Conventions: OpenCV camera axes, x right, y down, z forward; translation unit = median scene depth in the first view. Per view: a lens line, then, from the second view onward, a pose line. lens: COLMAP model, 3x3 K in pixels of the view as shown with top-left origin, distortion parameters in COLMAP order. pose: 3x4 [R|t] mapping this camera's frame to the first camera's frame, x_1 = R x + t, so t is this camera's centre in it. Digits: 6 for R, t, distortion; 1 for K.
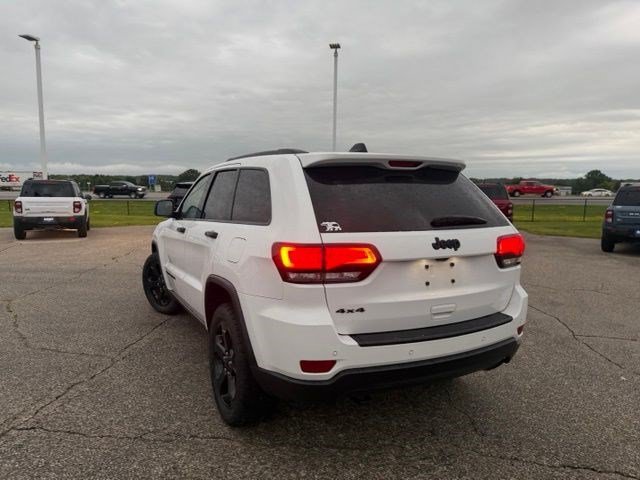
lens RADIAL K [[445.7, 0, 315.4], [0, 445.7, 238.5], [0, 0, 1]] dist [0.053262, -0.071244]
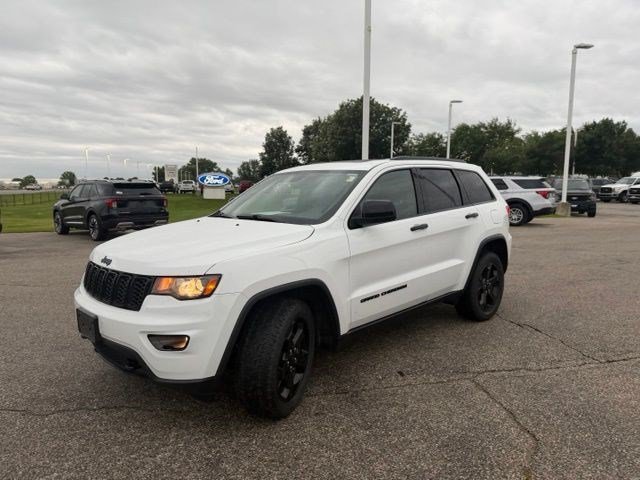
lens RADIAL K [[445.7, 0, 314.9], [0, 445.7, 244.2], [0, 0, 1]] dist [0.053262, -0.071244]
pose [[-0.293028, -0.129138, 0.947343, -1.680443], [0.107269, 0.980140, 0.166789, -0.245939], [-0.950067, 0.150494, -0.273356, 2.167485]]
